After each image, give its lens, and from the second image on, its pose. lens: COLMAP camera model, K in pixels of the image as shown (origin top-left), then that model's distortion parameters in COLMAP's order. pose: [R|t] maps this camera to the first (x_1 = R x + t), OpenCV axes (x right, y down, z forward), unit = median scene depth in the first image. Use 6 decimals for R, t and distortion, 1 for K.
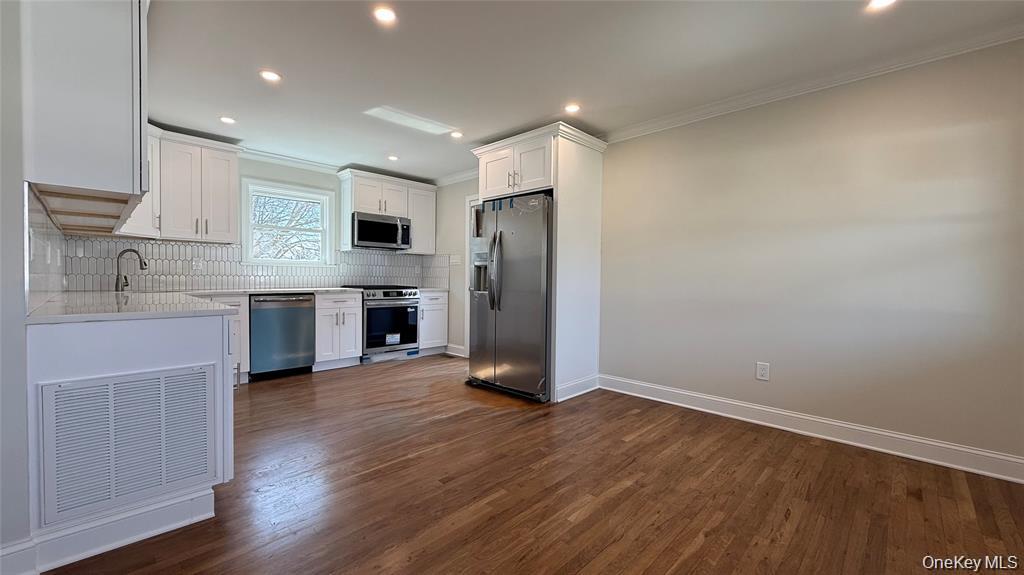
lens RADIAL K [[408.8, 0, 508.0], [0, 408.8, 284.6], [0, 0, 1]] dist [0.002448, -0.000048]
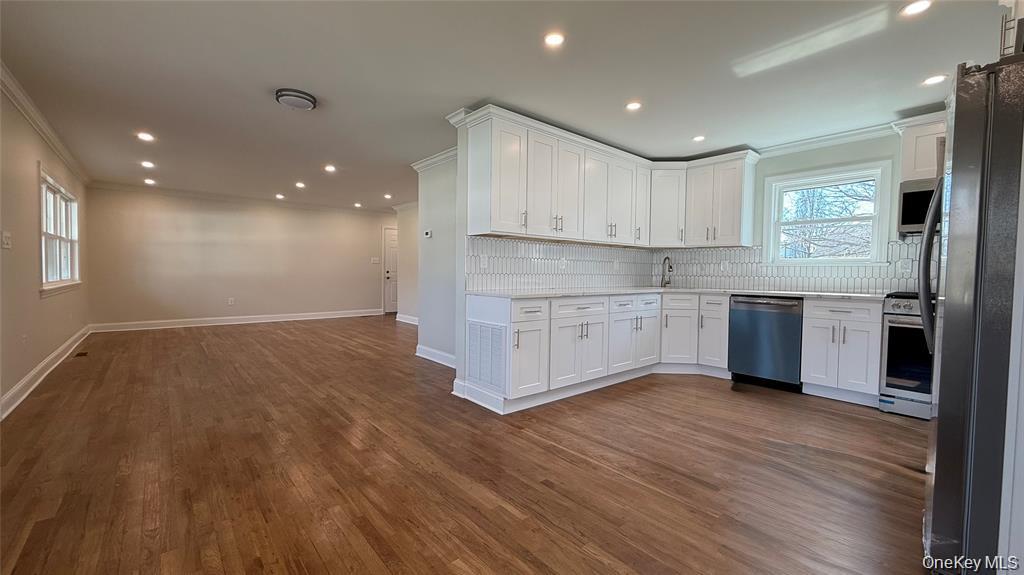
lens RADIAL K [[408.8, 0, 511.5], [0, 408.8, 287.8], [0, 0, 1]] dist [0.002448, -0.000048]
pose [[-0.080357, 0.027639, -0.996383, 0.404412], [-0.030756, 0.999071, 0.030194, -0.006565], [0.996292, 0.033071, -0.079432, 0.486336]]
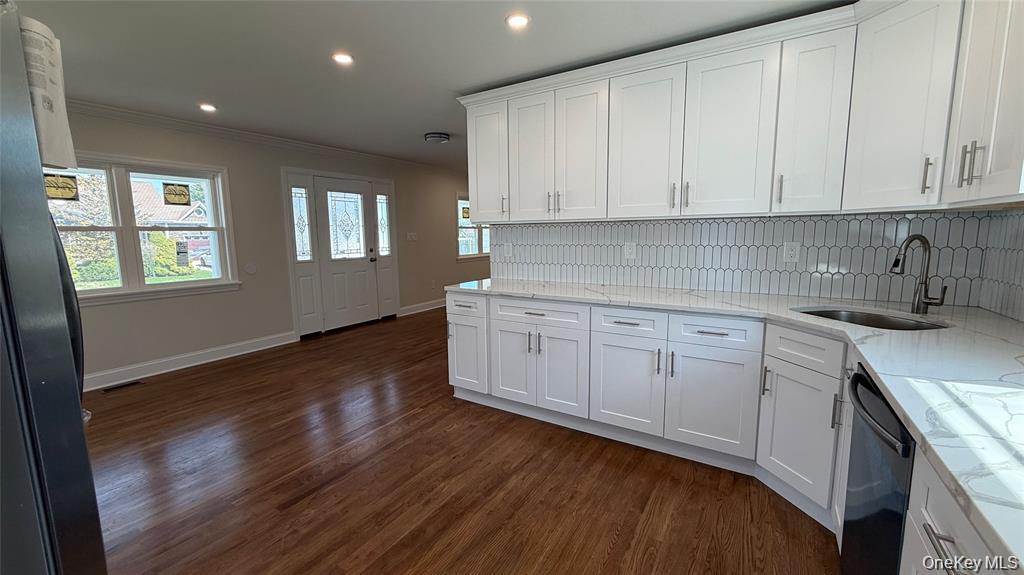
lens RADIAL K [[408.8, 0, 510.1], [0, 408.8, 290.7], [0, 0, 1]] dist [0.002448, -0.000048]
pose [[-0.977543, 0.029067, -0.208722, -0.244311], [-0.002400, 0.988842, 0.148947, -0.074621], [0.210722, 0.146103, -0.966566, 1.153518]]
